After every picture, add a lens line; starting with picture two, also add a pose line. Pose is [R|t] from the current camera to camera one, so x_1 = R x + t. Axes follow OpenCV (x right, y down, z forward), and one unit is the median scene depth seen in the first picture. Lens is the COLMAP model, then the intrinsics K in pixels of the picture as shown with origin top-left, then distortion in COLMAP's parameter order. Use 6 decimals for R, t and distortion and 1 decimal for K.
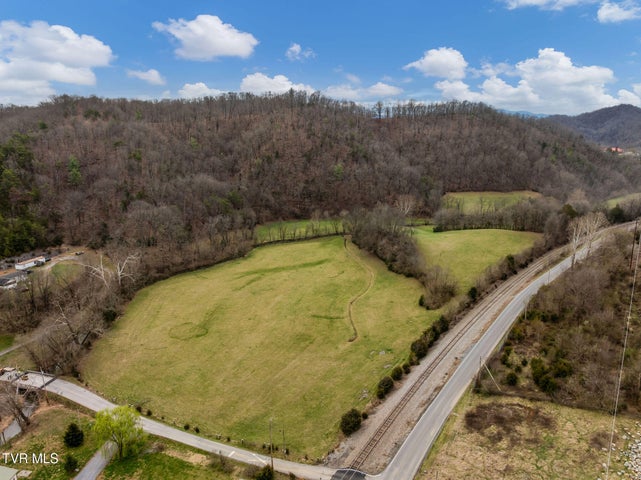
lens RADIAL K [[452.3, 0, 324.1], [0, 452.3, 238.9], [0, 0, 1]] dist [-0.041752, 0.007496]
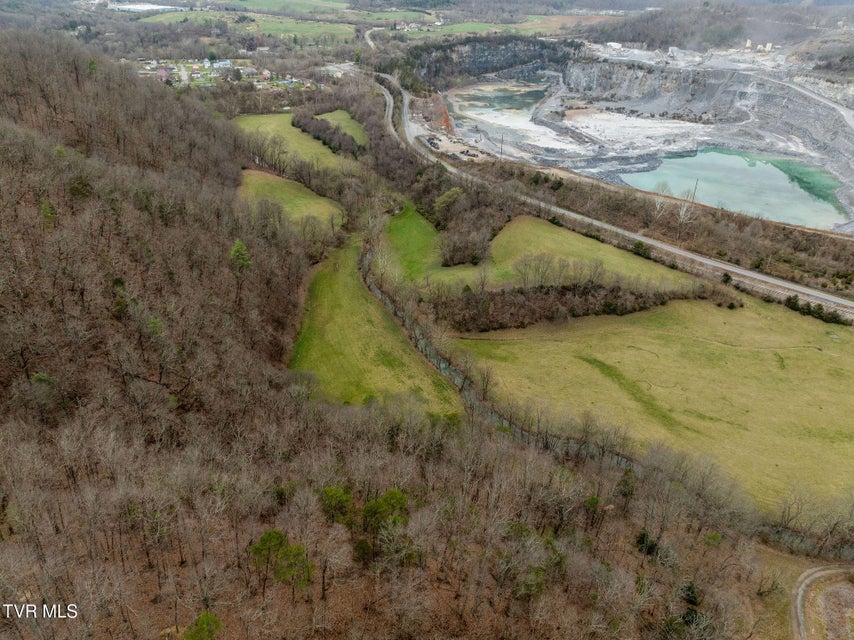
lens RADIAL K [[602.5, 0, 431.7], [0, 602.5, 318.5], [0, 0, 1]] dist [-0.041752, 0.007496]
pose [[0.027717, -0.508736, 0.860476, -1.276971], [0.226356, 0.841641, 0.490309, -0.848062], [-0.973650, 0.181184, 0.138484, 1.761577]]
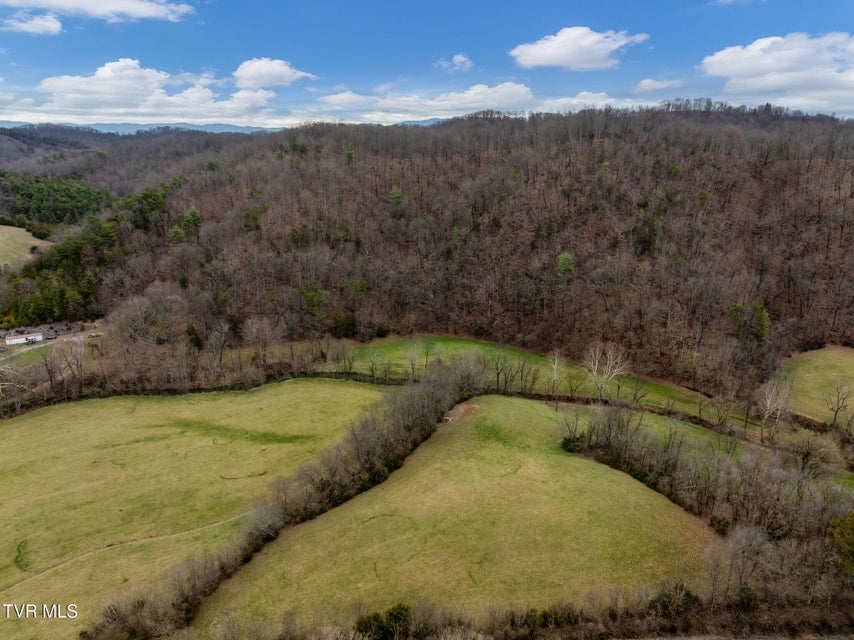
lens RADIAL K [[602.5, 0, 431.7], [0, 602.5, 318.5], [0, 0, 1]] dist [-0.041752, 0.007496]
pose [[0.737887, 0.198225, -0.645159, 0.931536], [-0.165078, 0.979871, 0.112260, -0.338887], [0.654425, 0.023667, 0.755756, 0.855740]]
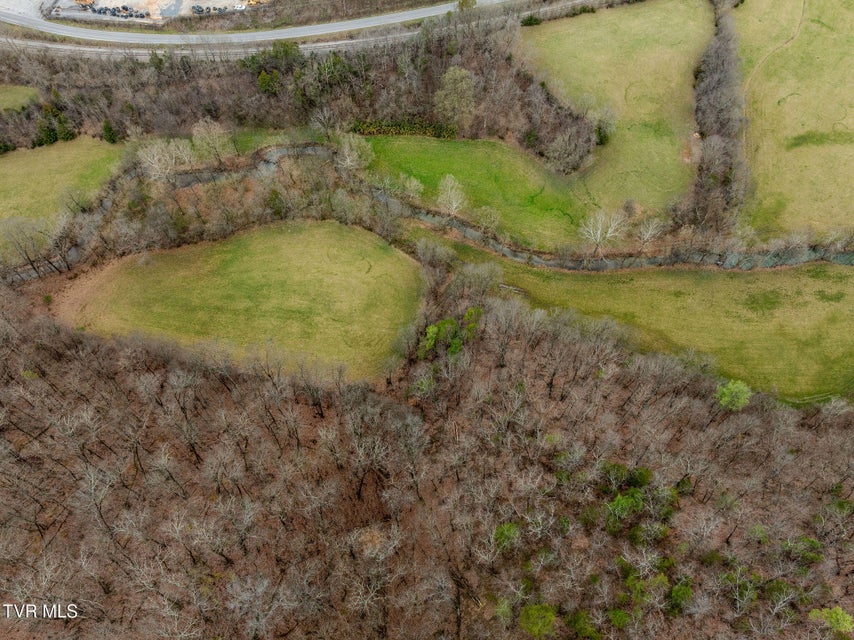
lens RADIAL K [[602.5, 0, 431.7], [0, 602.5, 318.5], [0, 0, 1]] dist [-0.041752, 0.007496]
pose [[-0.904845, -0.391888, 0.166373, 0.421116], [0.085087, 0.216442, 0.972581, -1.418016], [-0.417152, 0.894191, -0.162502, 2.669069]]
